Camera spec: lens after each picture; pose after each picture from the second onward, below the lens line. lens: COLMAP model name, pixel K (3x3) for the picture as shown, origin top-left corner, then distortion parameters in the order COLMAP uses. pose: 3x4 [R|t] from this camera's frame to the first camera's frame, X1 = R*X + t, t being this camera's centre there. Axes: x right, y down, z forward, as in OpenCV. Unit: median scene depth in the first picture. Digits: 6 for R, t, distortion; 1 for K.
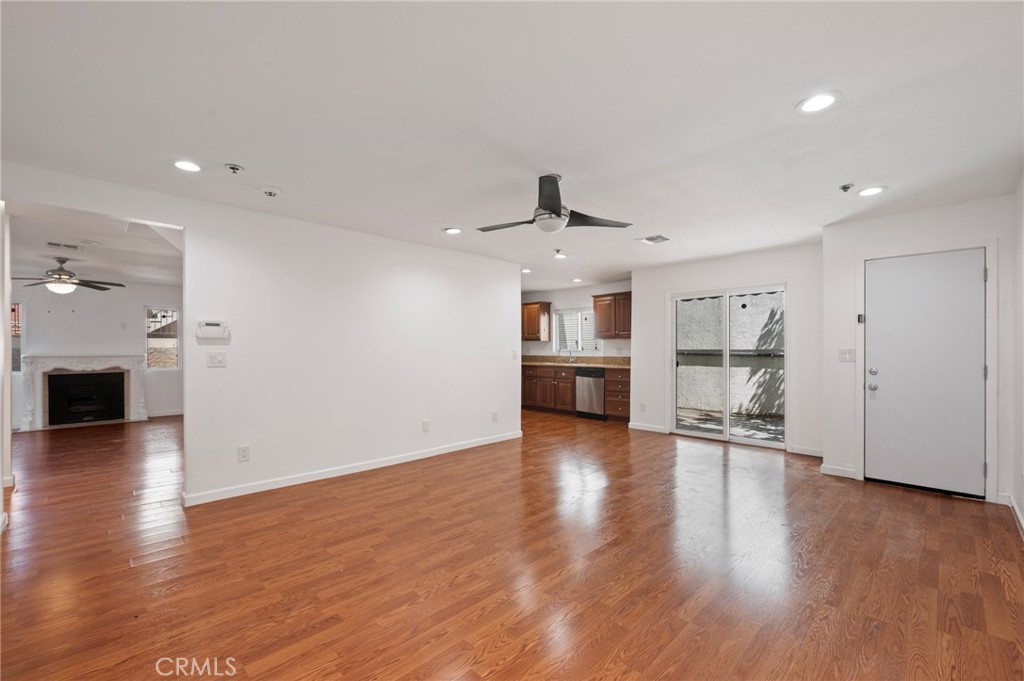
lens RADIAL K [[433.8, 0, 512.0], [0, 433.8, 340.5], [0, 0, 1]] dist [0.017793, -0.000061]
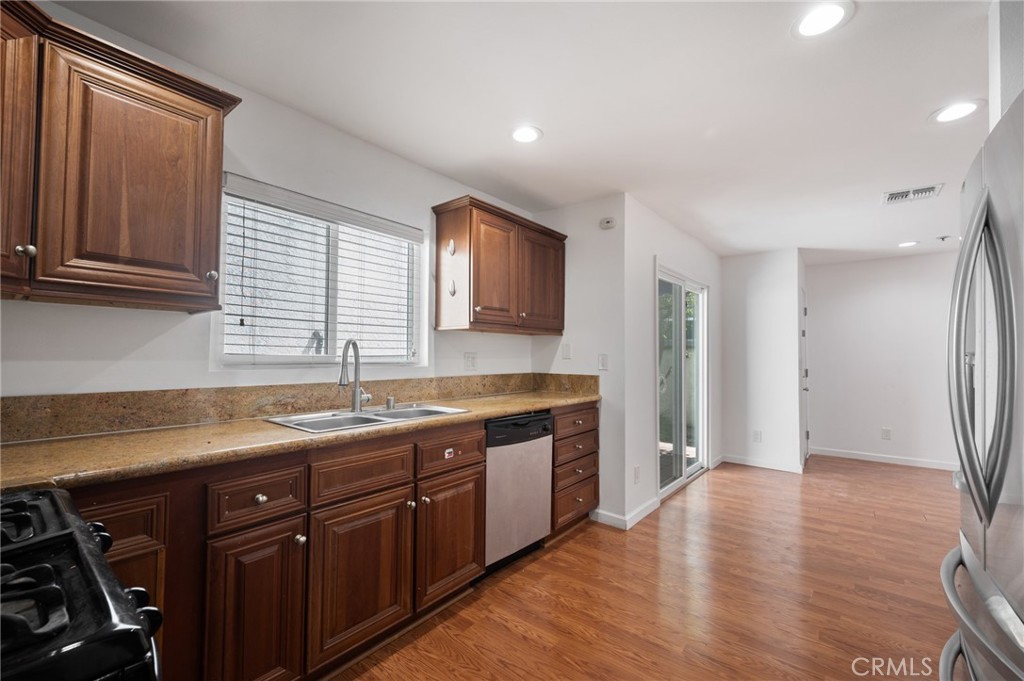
lens RADIAL K [[433.8, 0, 512.0], [0, 433.8, 340.5], [0, 0, 1]] dist [0.017793, -0.000061]
pose [[-0.127585, 0.036741, 0.991147, -0.160806], [-0.020880, 0.998993, -0.039720, 0.020413], [-0.991608, -0.025763, -0.126690, 1.078308]]
